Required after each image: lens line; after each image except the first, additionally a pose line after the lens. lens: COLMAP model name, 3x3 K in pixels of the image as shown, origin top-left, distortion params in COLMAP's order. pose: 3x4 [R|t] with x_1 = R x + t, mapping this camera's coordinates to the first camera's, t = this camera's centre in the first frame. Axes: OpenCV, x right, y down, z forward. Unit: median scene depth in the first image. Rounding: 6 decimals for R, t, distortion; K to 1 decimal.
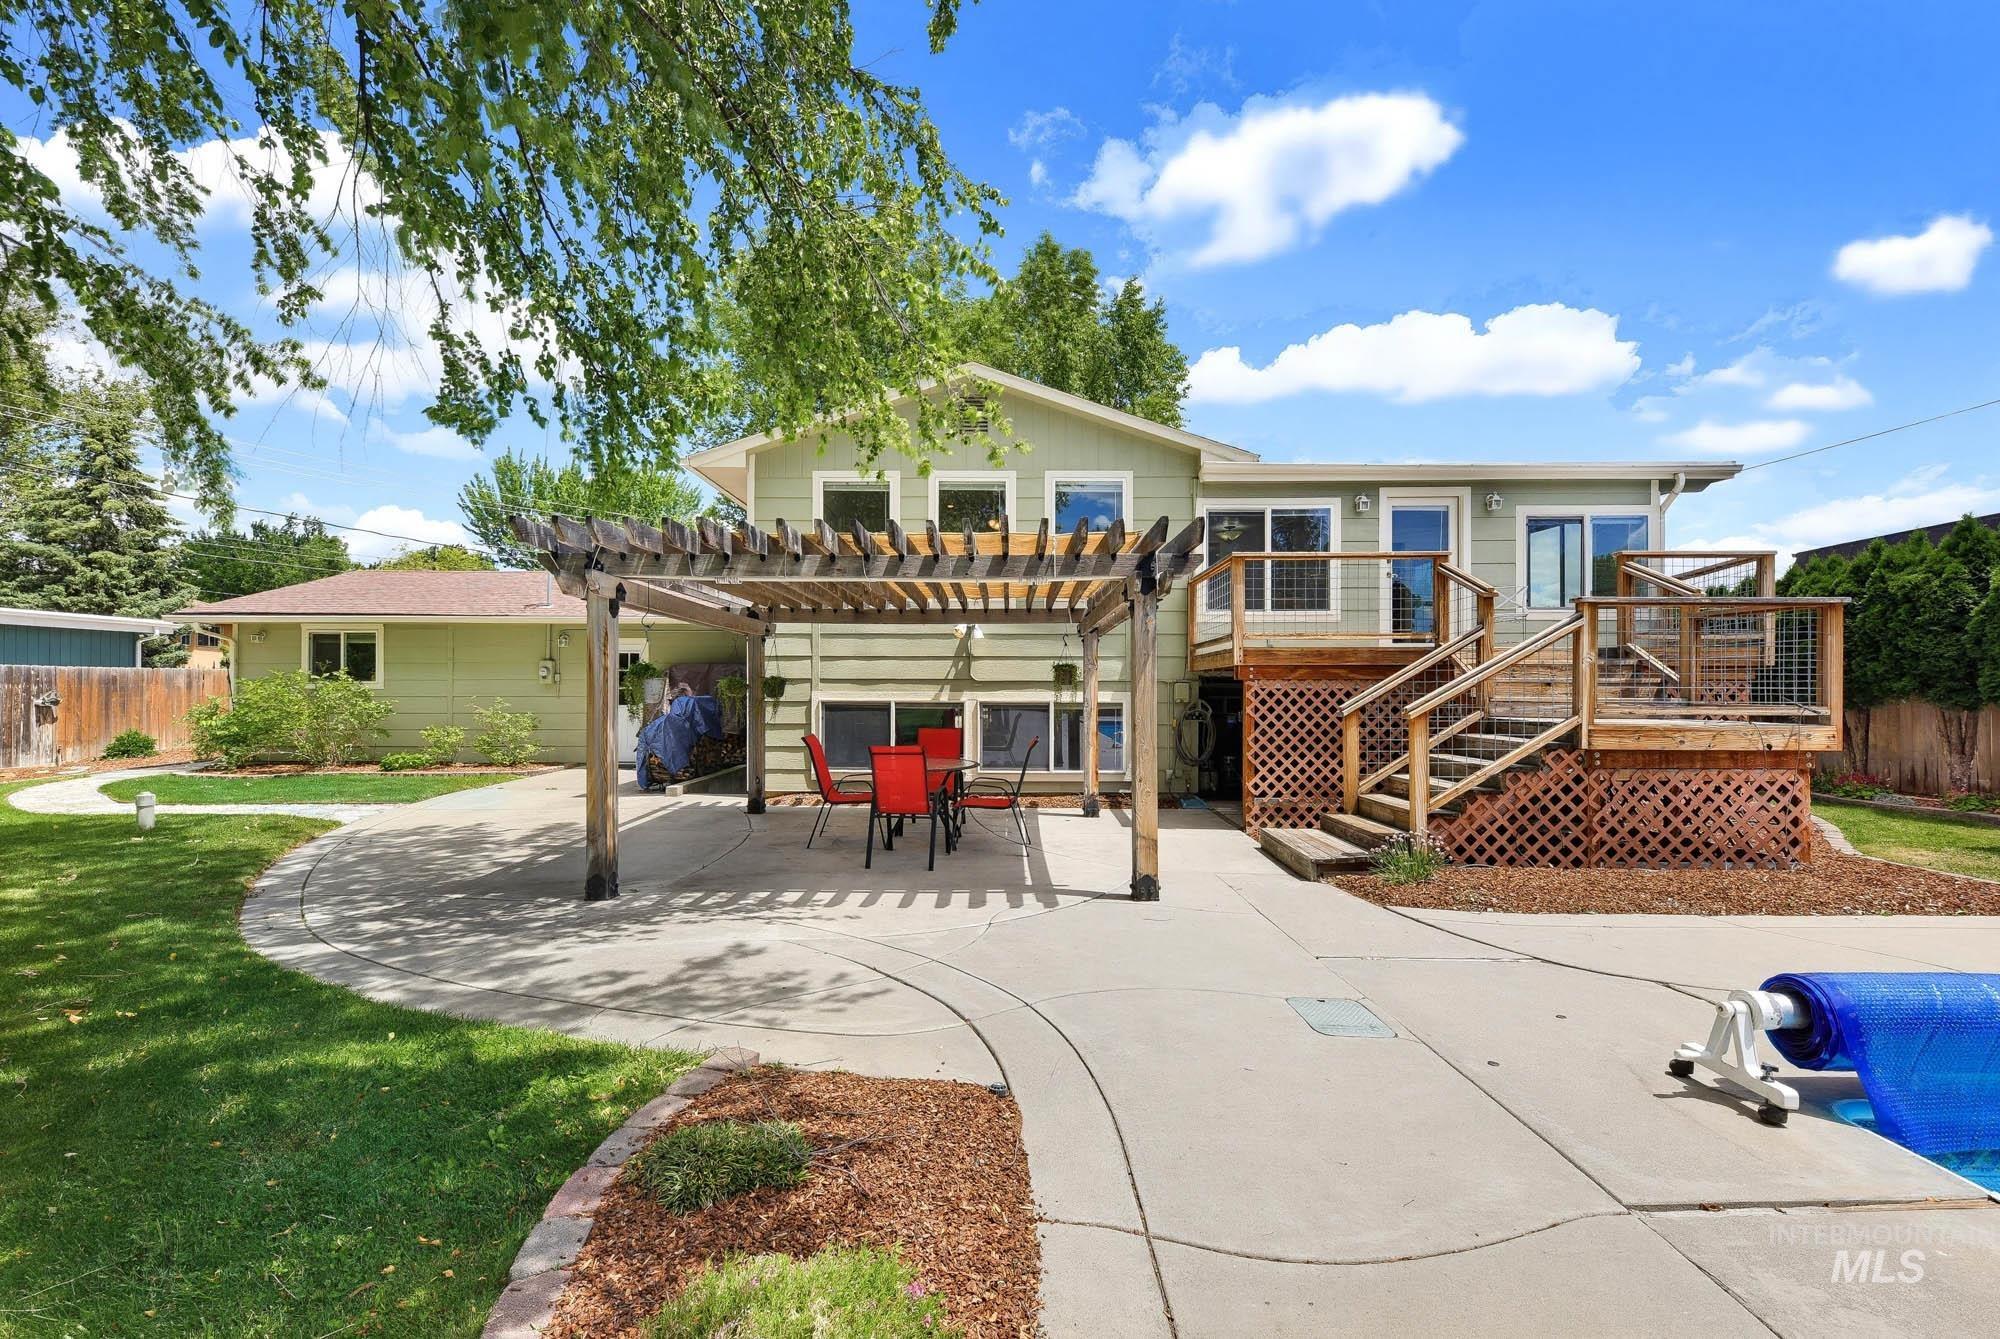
lens RADIAL K [[805.0, 0, 1004.0], [0, 805.0, 690.9], [0, 0, 1]] dist [0.006556, 0.000009]
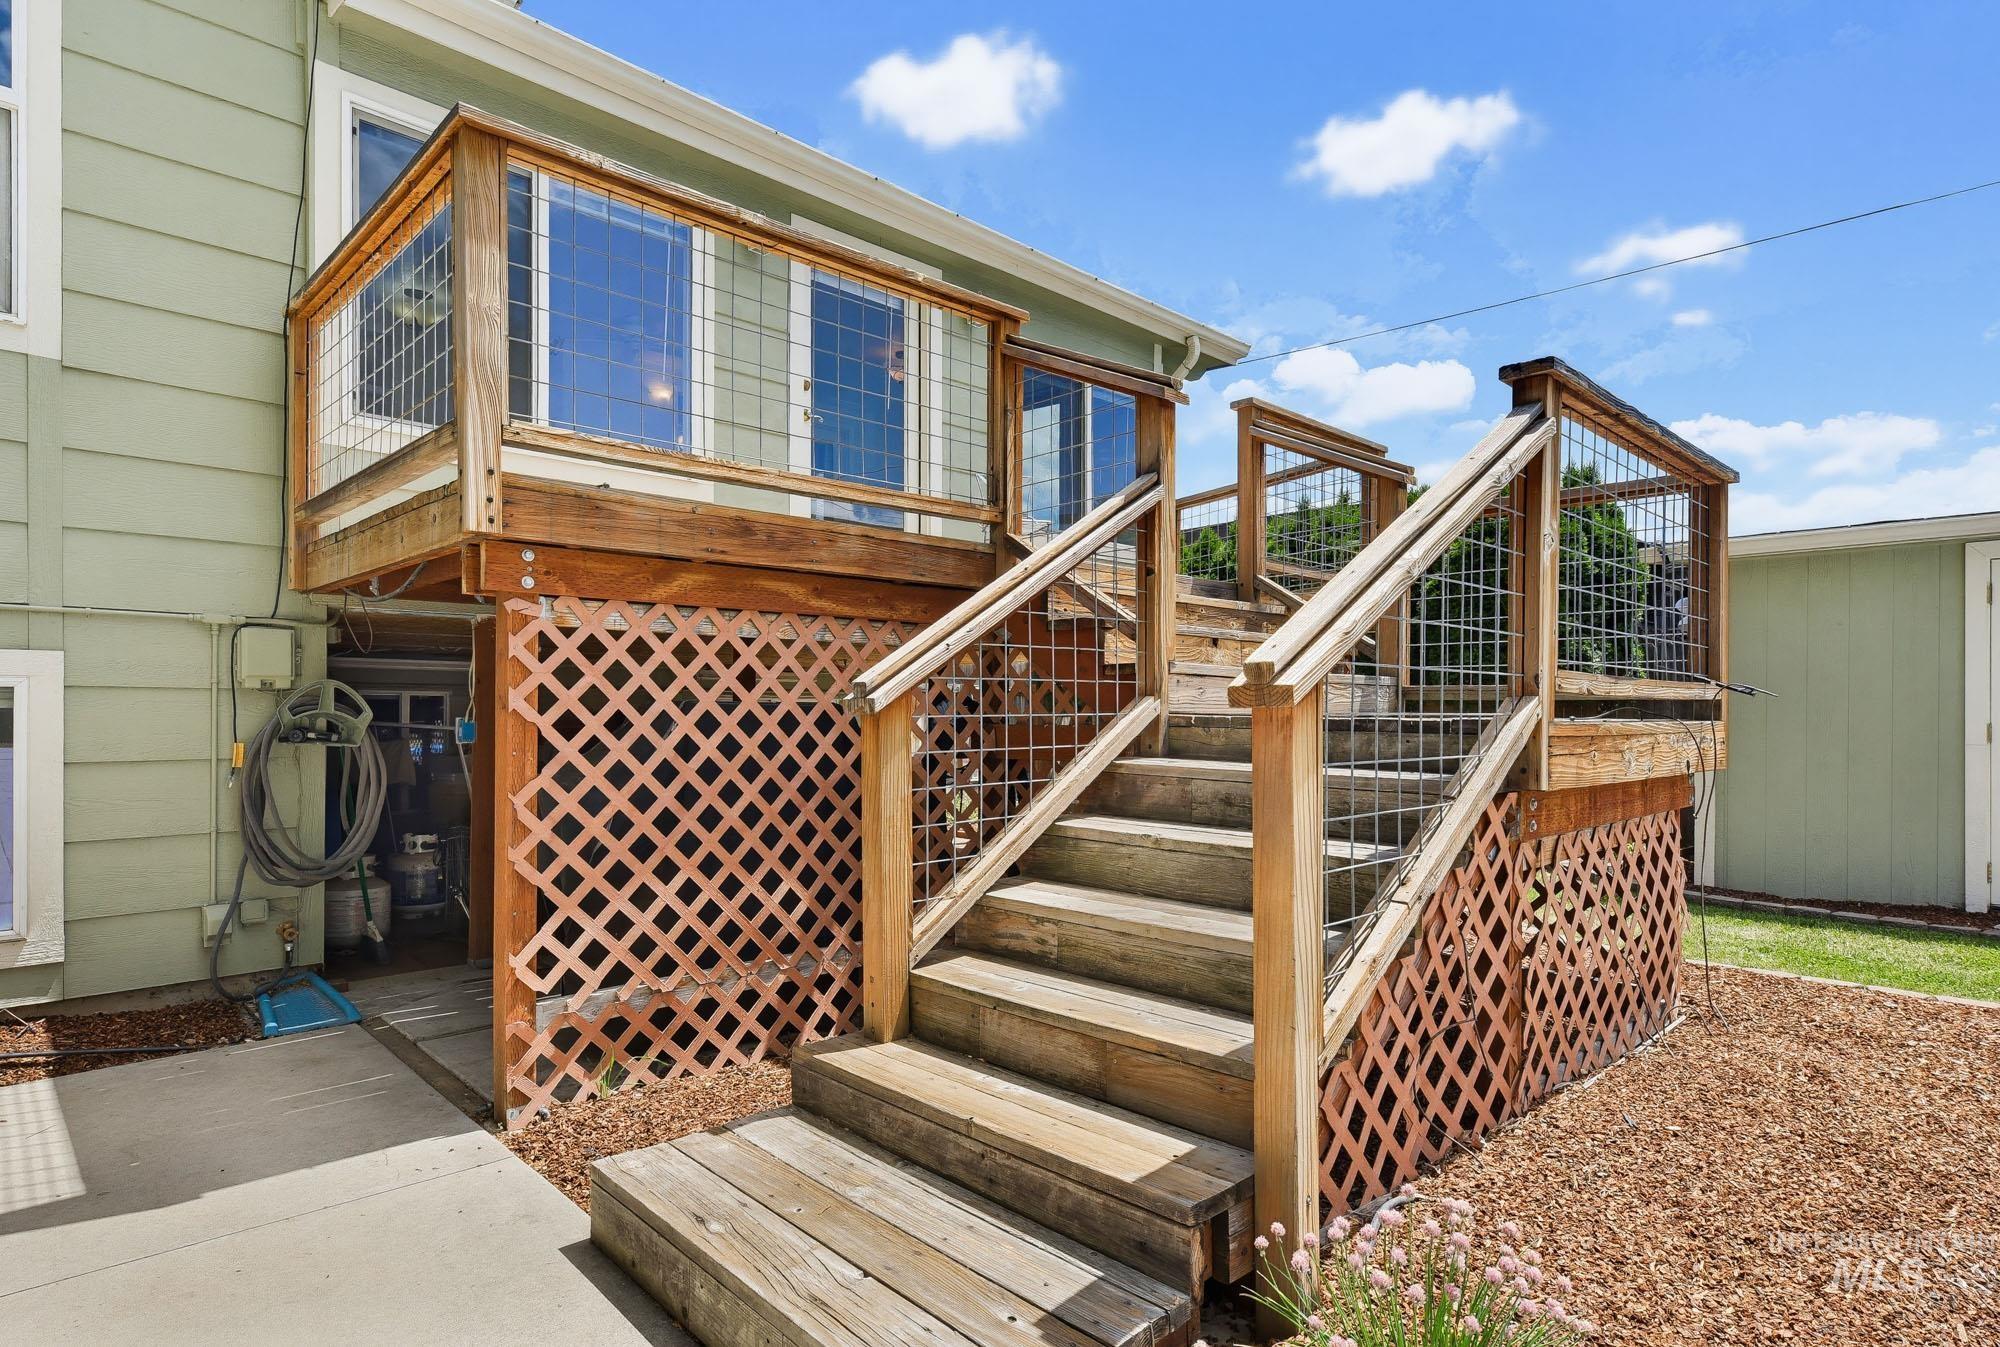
lens RADIAL K [[1084.3, 0, 995.5], [0, 1084.3, 703.0], [0, 0, 1]] dist [-0.001234, -0.000086]
pose [[0.711946, 0.004300, 0.702221, 0.155504], [-0.003997, 0.999990, -0.002071, 0.025216], [-0.702223, -0.001332, 0.711956, 0.611963]]
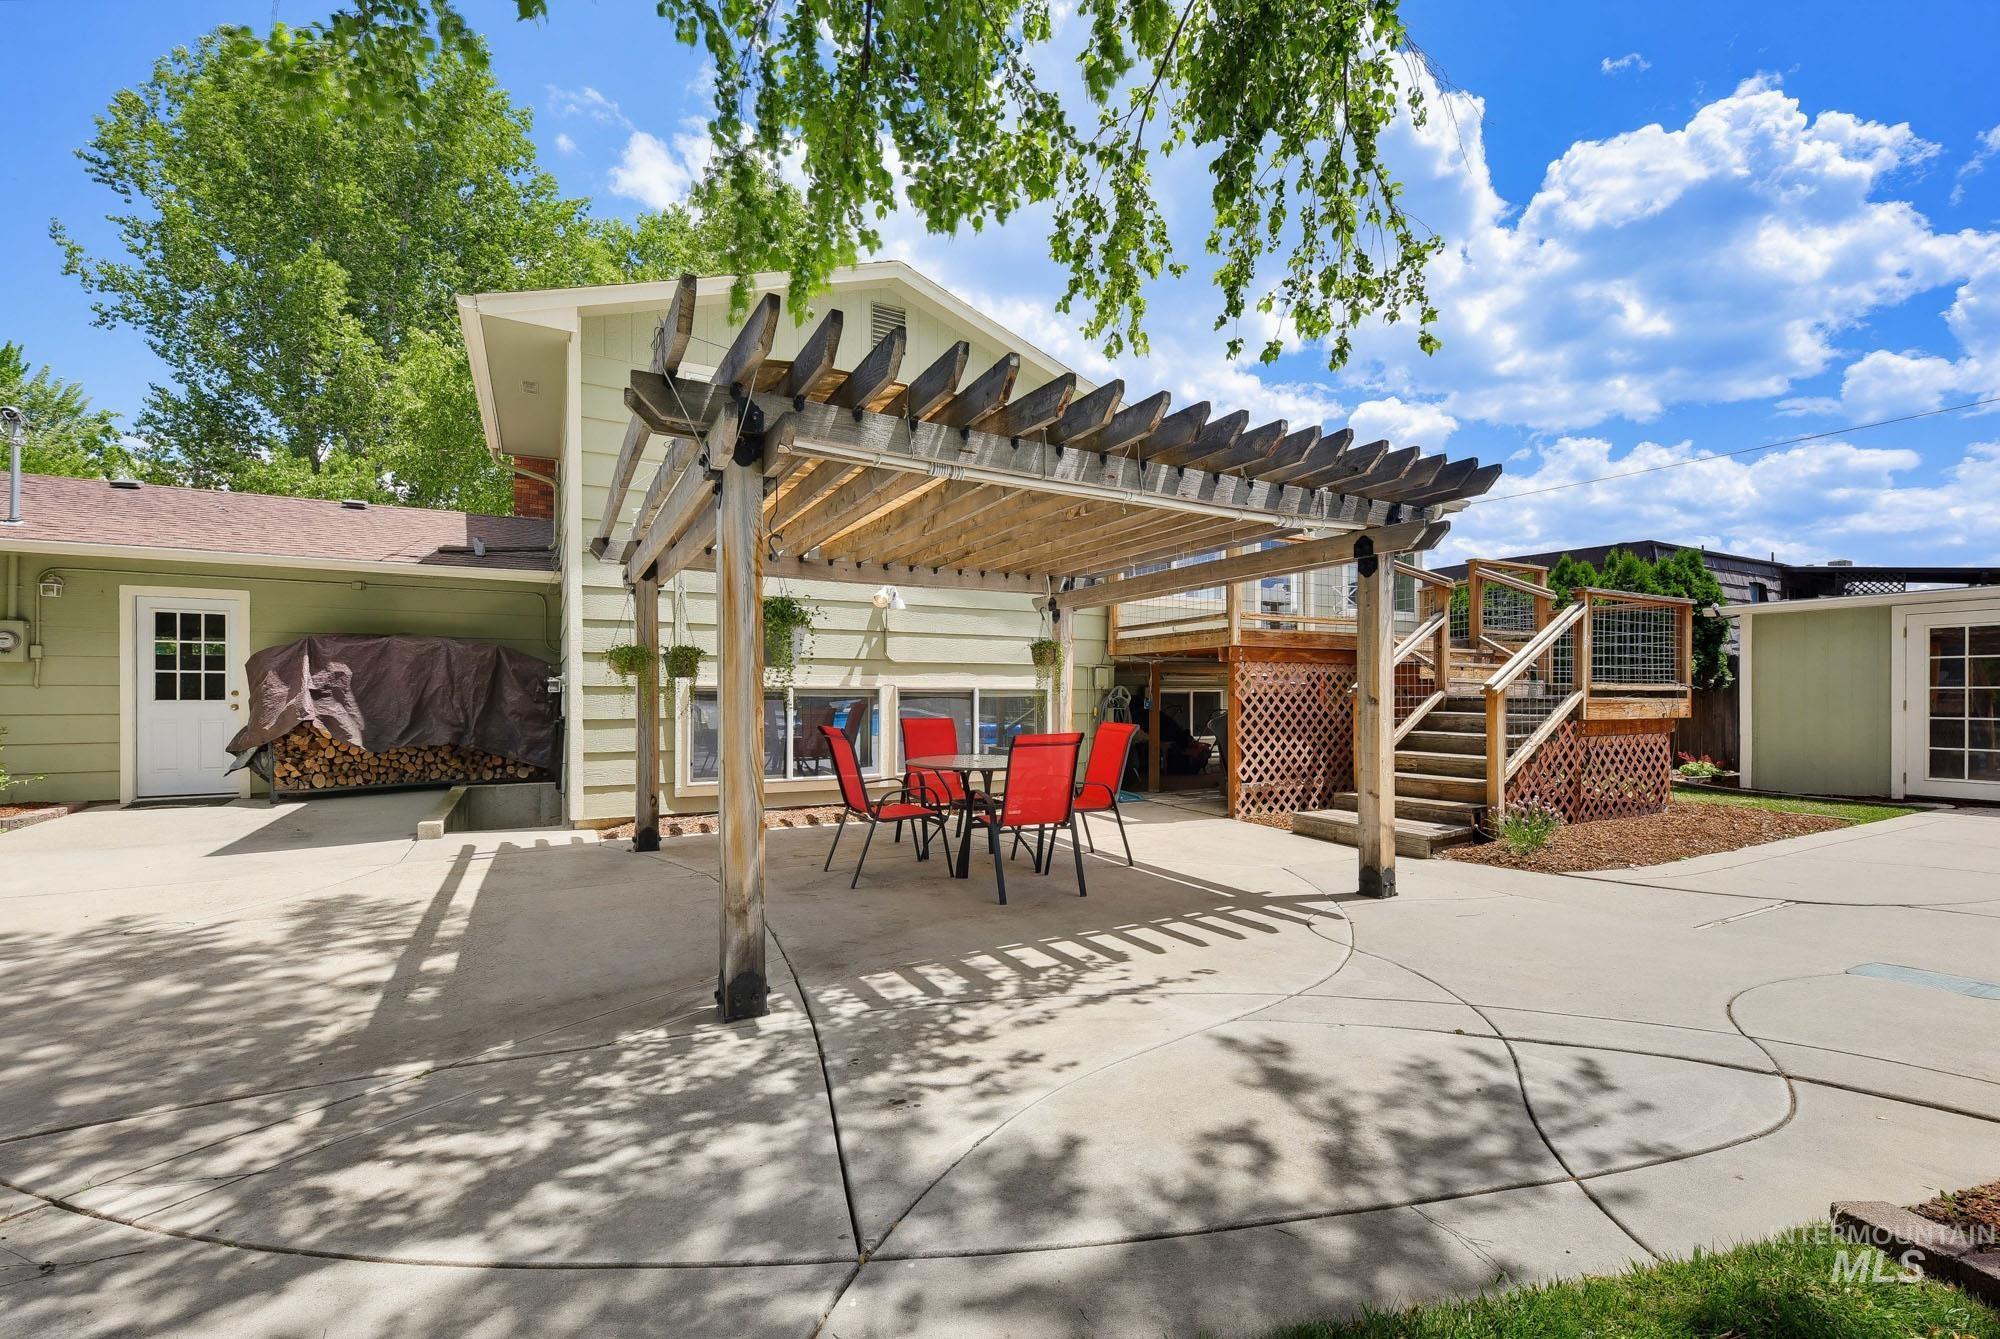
lens RADIAL K [[824.5, 0, 1004.6], [0, 824.5, 692.8], [0, 0, 1]] dist [0.010672, 0.000101]
pose [[0.872537, -0.002029, 0.488543, -0.424125], [0.001404, 0.999998, 0.001646, 0.021848], [-0.488545, -0.000750, 0.872538, 0.277453]]
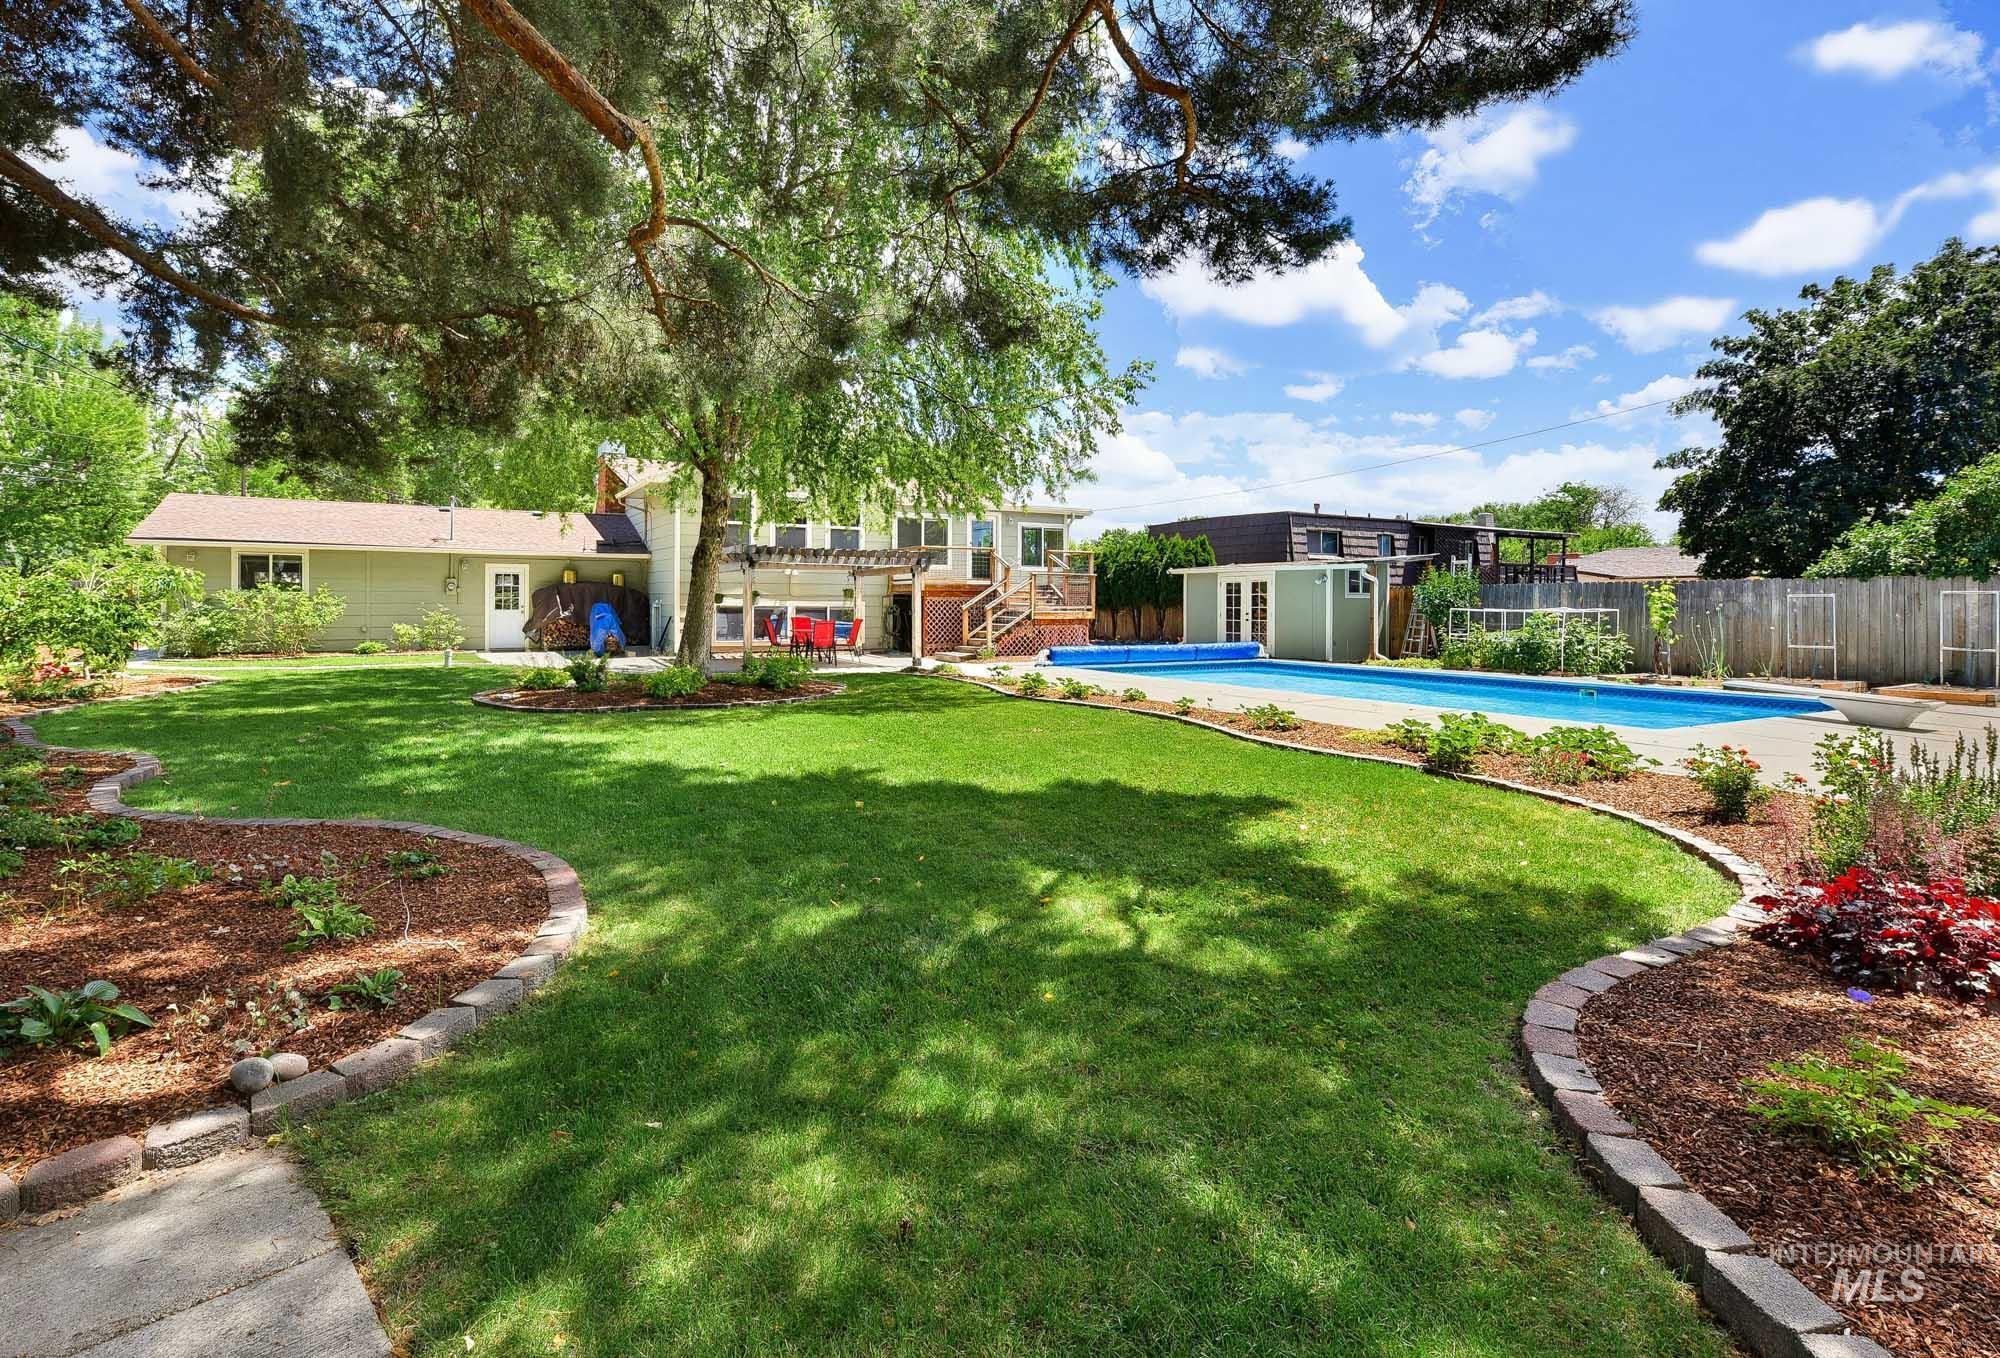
lens RADIAL K [[930.6, 0, 1000.0], [0, 930.6, 679.0], [0, 0, 1]] dist [0.001145, 0.000331]
pose [[0.860148, -0.041549, 0.508350, -0.982521], [-0.004069, 0.996086, 0.088298, -0.015305], [-0.510029, -0.078017, 0.856612, -1.621390]]
